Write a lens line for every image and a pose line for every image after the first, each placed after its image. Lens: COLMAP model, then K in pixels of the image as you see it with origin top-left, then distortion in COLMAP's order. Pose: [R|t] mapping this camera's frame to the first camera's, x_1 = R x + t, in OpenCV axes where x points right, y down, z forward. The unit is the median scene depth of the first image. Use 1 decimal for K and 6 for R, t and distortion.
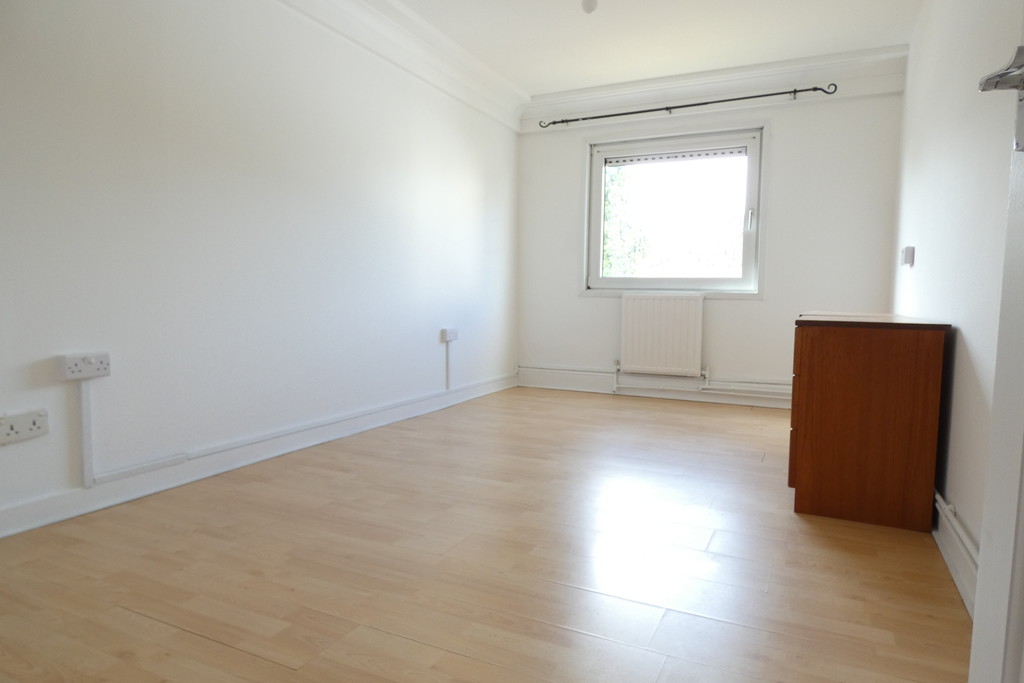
lens RADIAL K [[619.7, 0, 511.1], [0, 619.7, 342.9], [0, 0, 1]] dist [-0.007806, -0.000462]
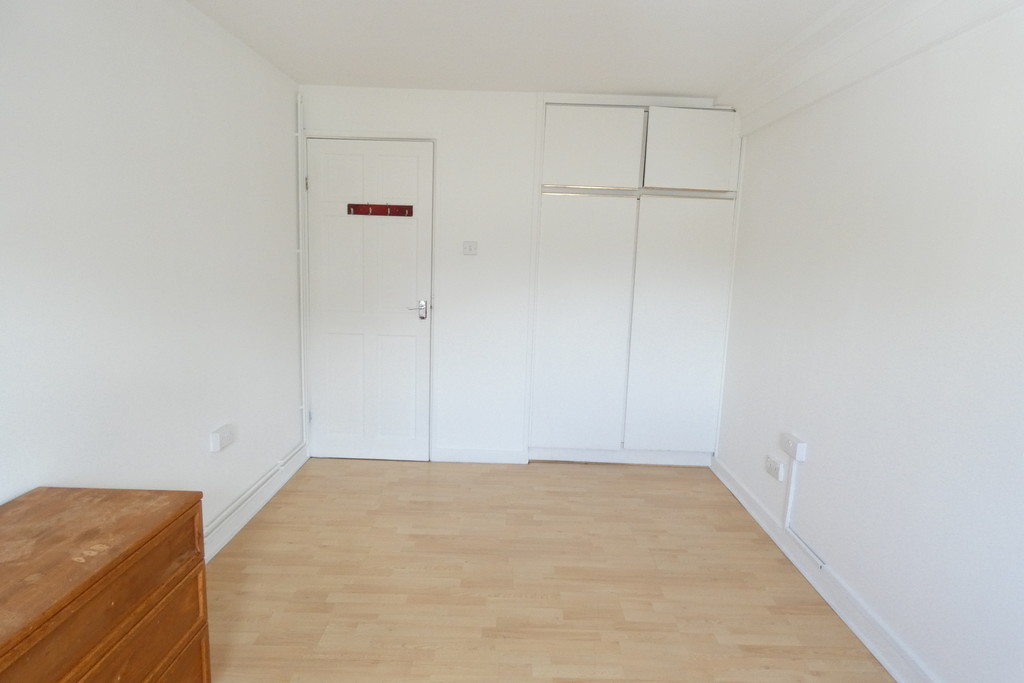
lens RADIAL K [[619.7, 0, 511.1], [0, 619.7, 342.9], [0, 0, 1]] dist [-0.007806, -0.000462]
pose [[-0.899128, 0.030936, -0.436592, 0.244353], [-0.070747, 0.974110, 0.214722, -0.231879], [0.431931, 0.223950, -0.873660, 1.003981]]
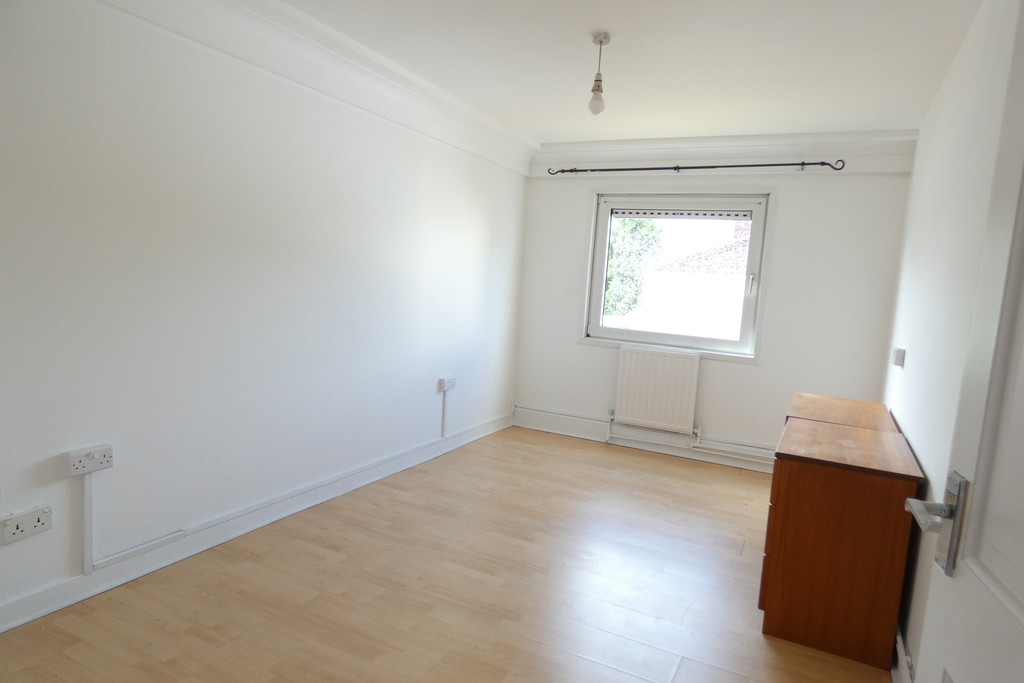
lens RADIAL K [[620.8, 0, 510.6], [0, 620.8, 339.8], [0, 0, 1]] dist [-0.006844, -0.002154]
pose [[0.998520, 0.053612, -0.009137, 0.010809], [-0.053349, 0.998214, 0.026896, -0.125097], [0.010563, -0.026369, 0.999596, -0.016537]]
